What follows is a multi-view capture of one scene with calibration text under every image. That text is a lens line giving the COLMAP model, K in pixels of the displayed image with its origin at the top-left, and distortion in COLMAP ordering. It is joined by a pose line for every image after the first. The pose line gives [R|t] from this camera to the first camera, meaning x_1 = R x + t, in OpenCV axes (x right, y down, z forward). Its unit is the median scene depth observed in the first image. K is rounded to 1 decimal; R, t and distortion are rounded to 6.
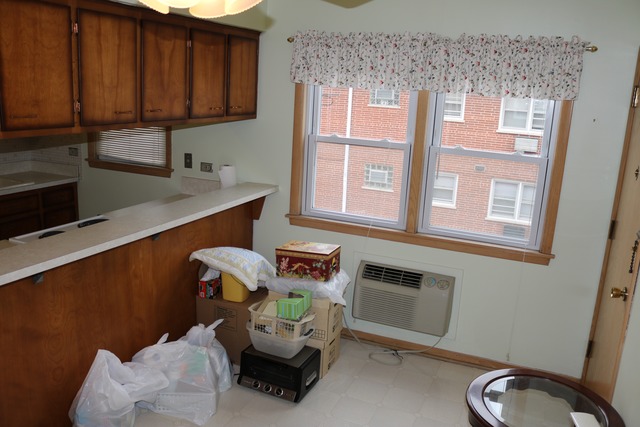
lens RADIAL K [[531.0, 0, 320.0], [0, 531.0, 213.5], [0, 0, 1]] dist [-0.132824, 0.089729]
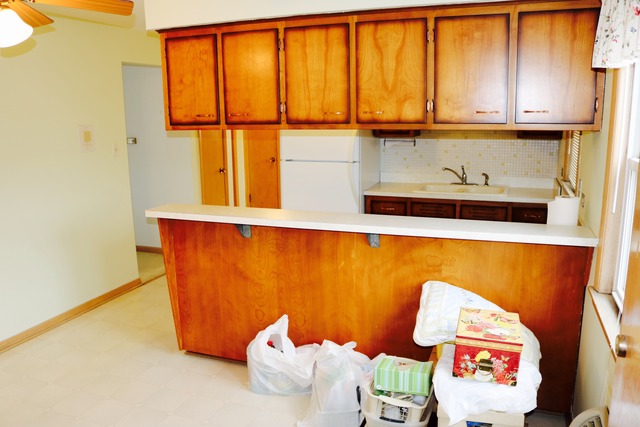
lens RADIAL K [[531.0, 0, 320.0], [0, 531.0, 213.5], [0, 0, 1]] dist [-0.132824, 0.089729]
pose [[0.054107, 0.141012, -0.988528, 0.757686], [-0.215332, 0.968333, 0.126345, -0.131889], [0.975041, 0.206025, 0.082757, 0.965928]]
